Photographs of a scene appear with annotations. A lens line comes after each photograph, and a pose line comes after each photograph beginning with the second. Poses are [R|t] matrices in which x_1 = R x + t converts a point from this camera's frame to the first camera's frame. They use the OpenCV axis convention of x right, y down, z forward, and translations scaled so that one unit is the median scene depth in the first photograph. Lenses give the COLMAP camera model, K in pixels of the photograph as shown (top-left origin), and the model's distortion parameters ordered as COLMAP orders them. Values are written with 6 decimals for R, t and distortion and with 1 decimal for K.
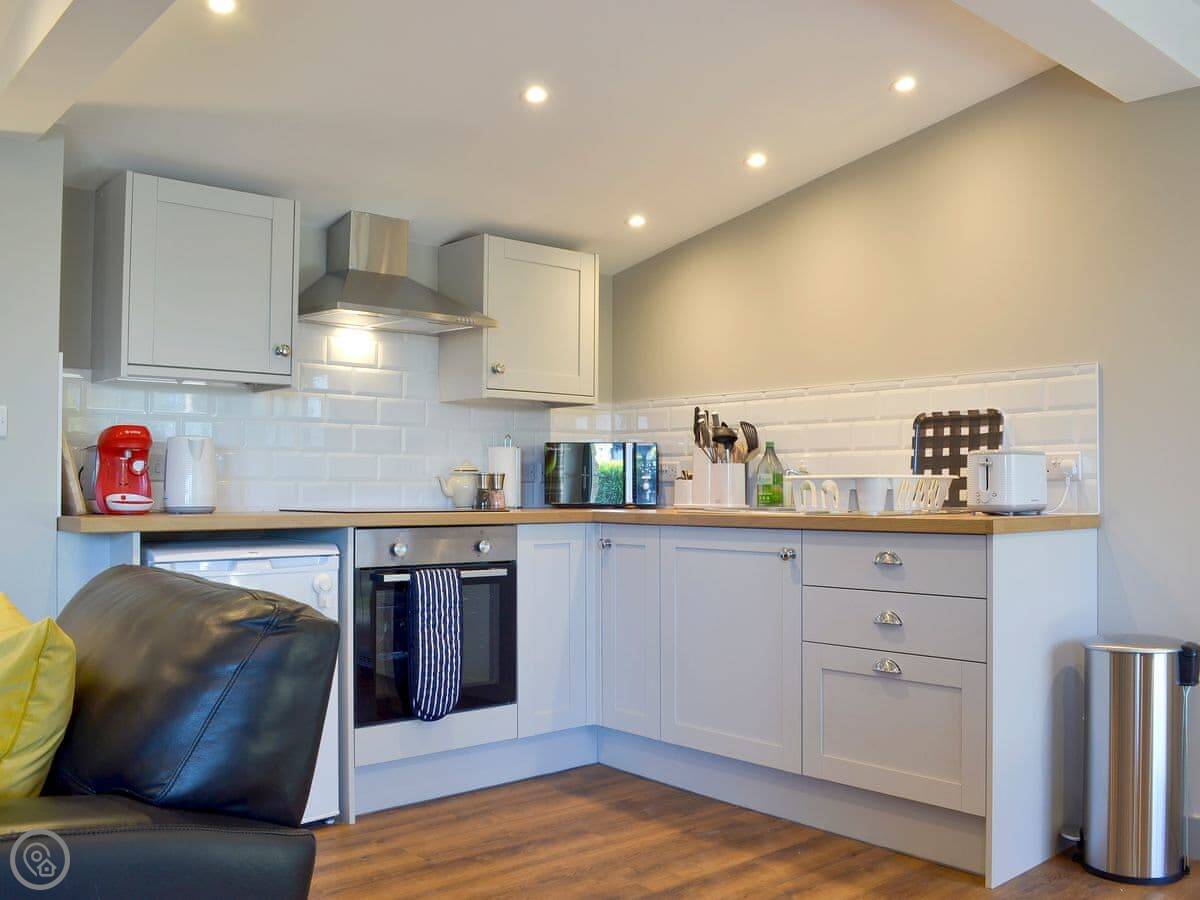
lens RADIAL K [[1105.4, 0, 599.9], [0, 1105.4, 433.9], [0, 0, 1]] dist [-0.001543, -0.088630]
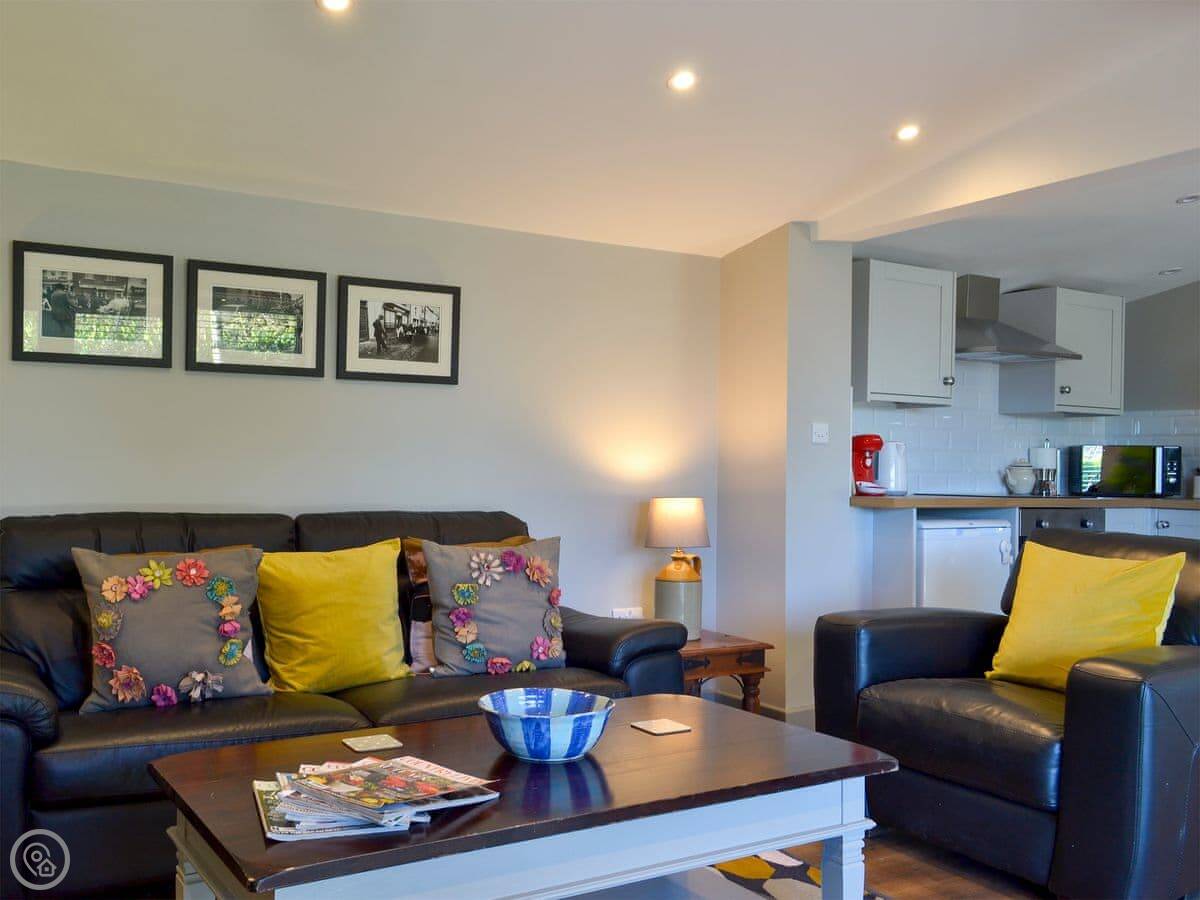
lens RADIAL K [[1082.2, 0, 601.1], [0, 1082.2, 438.6], [0, 0, 1]] dist [0.009242, 0.003071]
pose [[0.988198, 0.009827, -0.152869, -0.625008], [-0.007364, 0.999834, 0.016670, -0.026066], [0.153007, -0.015348, 0.988106, -0.521827]]
